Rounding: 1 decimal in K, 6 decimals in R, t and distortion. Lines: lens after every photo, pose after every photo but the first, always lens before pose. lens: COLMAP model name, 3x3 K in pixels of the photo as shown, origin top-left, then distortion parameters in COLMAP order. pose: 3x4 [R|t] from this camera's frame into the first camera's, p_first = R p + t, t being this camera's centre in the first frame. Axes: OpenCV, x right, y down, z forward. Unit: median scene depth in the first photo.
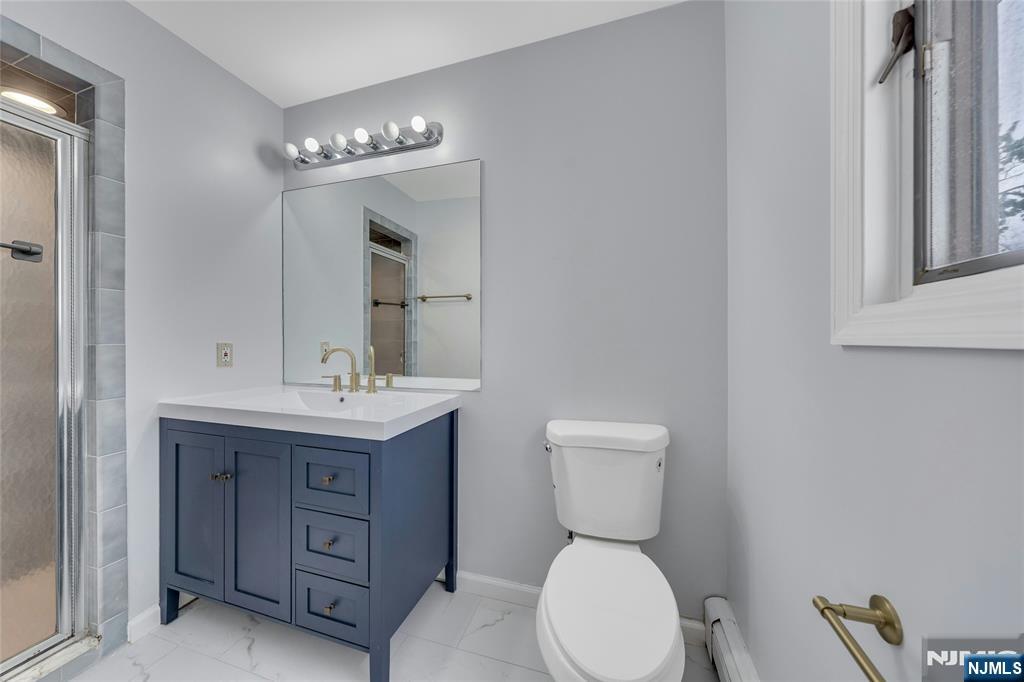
lens RADIAL K [[350.3, 0, 509.8], [0, 350.3, 338.6], [0, 0, 1]] dist [-0.002794, -0.000125]
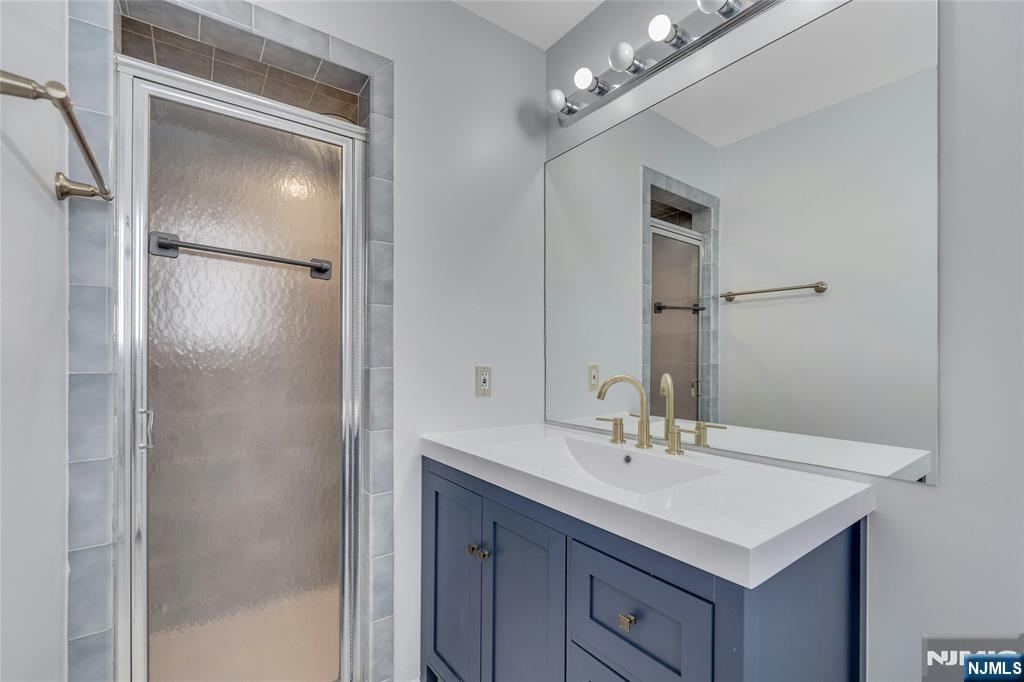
lens RADIAL K [[409.3, 0, 514.5], [0, 409.3, 349.1], [0, 0, 1]] dist [-0.000362, -0.000085]
pose [[0.818931, -0.007636, -0.573841, -0.212592], [-0.002840, 0.999845, -0.017359, -0.009642], [0.573885, 0.015846, 0.818783, 0.264683]]
